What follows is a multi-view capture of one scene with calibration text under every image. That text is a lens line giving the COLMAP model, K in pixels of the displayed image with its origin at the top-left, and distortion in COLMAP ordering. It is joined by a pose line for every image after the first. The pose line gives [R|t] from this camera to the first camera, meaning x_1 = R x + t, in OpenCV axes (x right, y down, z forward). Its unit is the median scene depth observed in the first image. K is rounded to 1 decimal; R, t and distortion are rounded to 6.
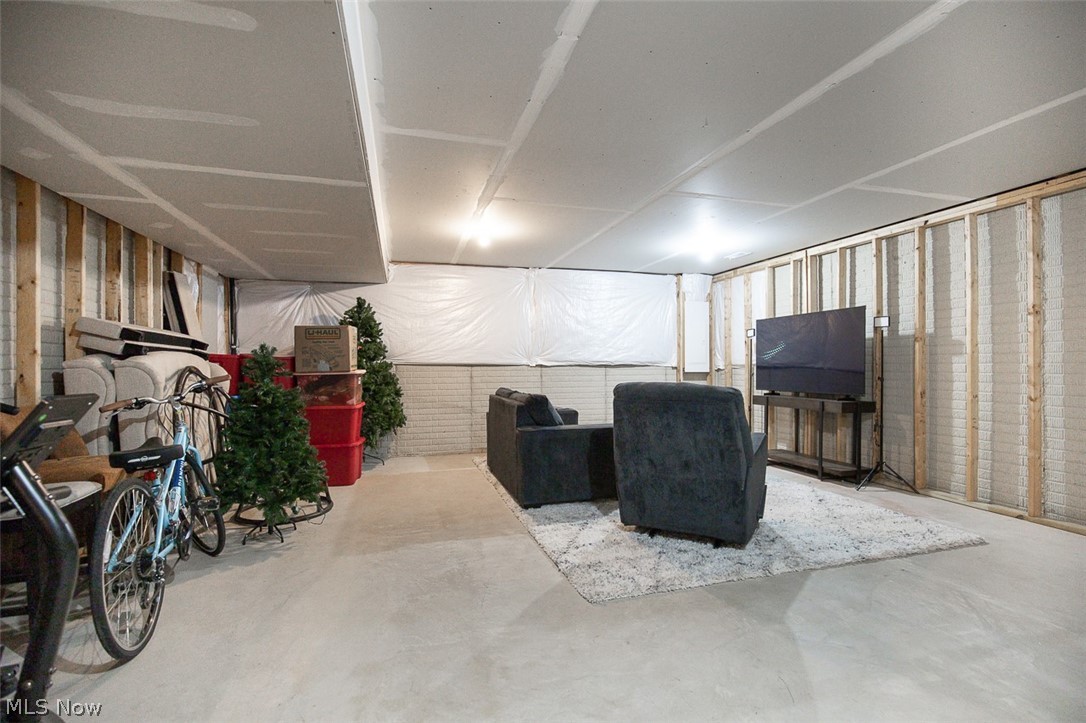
lens RADIAL K [[502.8, 0, 544.0], [0, 502.8, 364.8], [0, 0, 1]] dist [-0.016670, 0.005148]
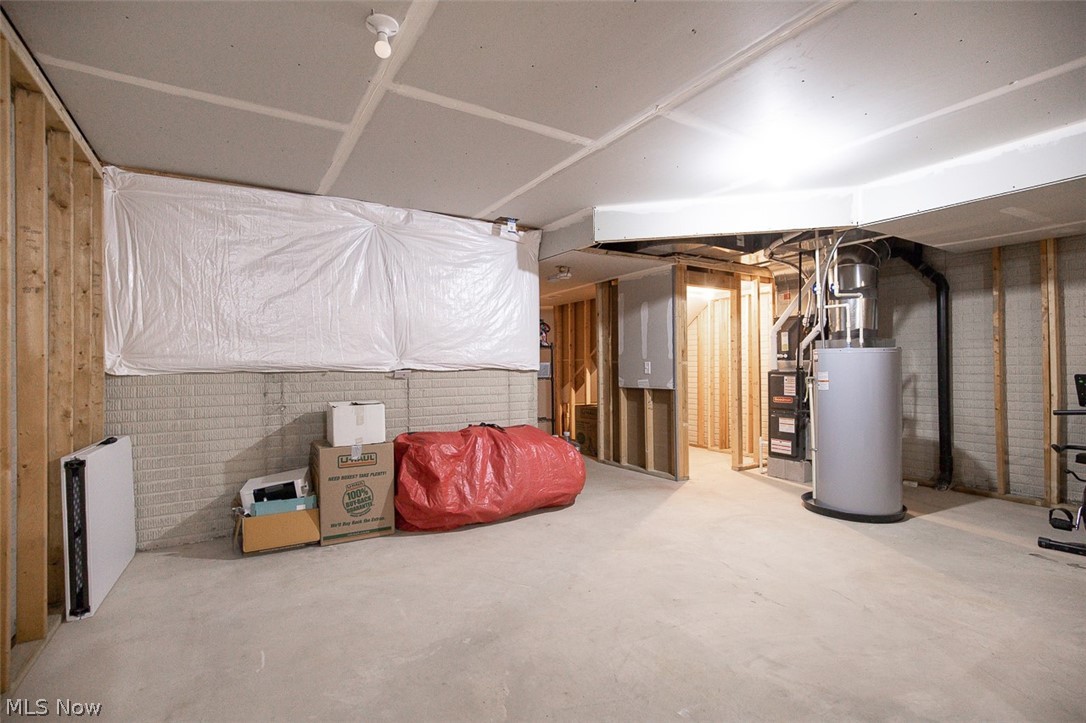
lens RADIAL K [[501.3, 0, 536.6], [0, 501.3, 362.2], [0, 0, 1]] dist [-0.006463, -0.000821]
pose [[-0.964810, 0.008703, -0.262806, 0.827096], [0.009674, 0.999950, -0.002399, -0.007888], [0.262772, -0.004857, -0.964846, 0.855236]]
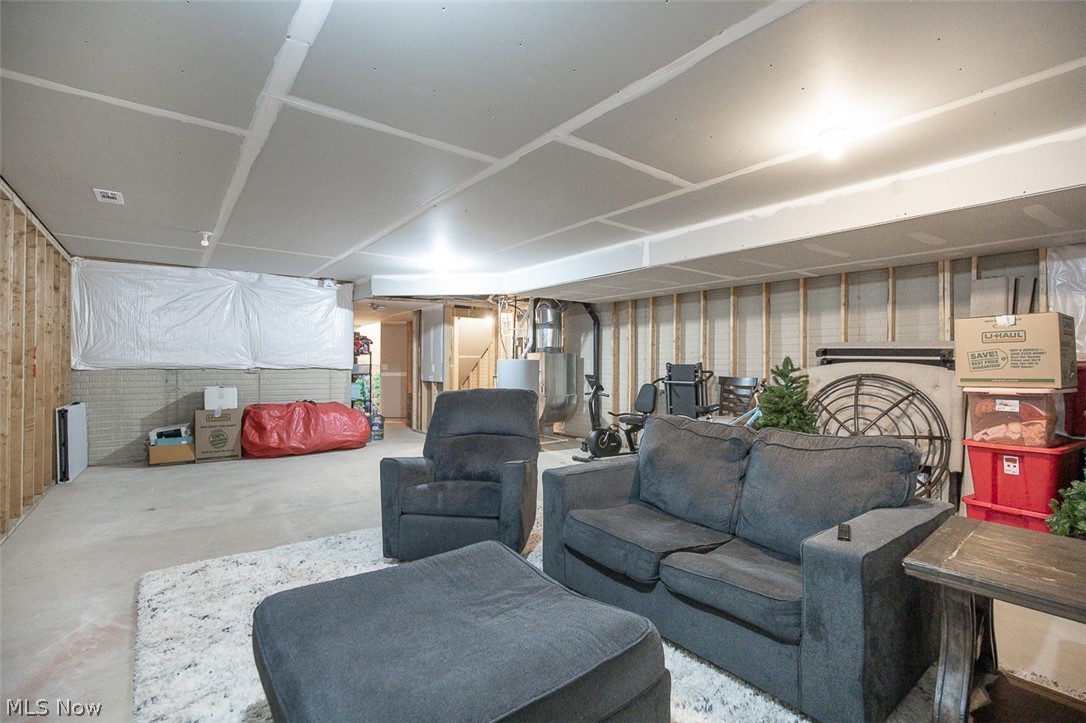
lens RADIAL K [[502.8, 0, 546.1], [0, 502.8, 360.0], [0, 0, 1]] dist [-0.016670, 0.005148]
pose [[-0.932353, -0.003229, -0.361535, 0.479859], [-0.002740, 0.999995, -0.001867, -0.027142], [0.361539, -0.000750, -0.932357, 1.858215]]
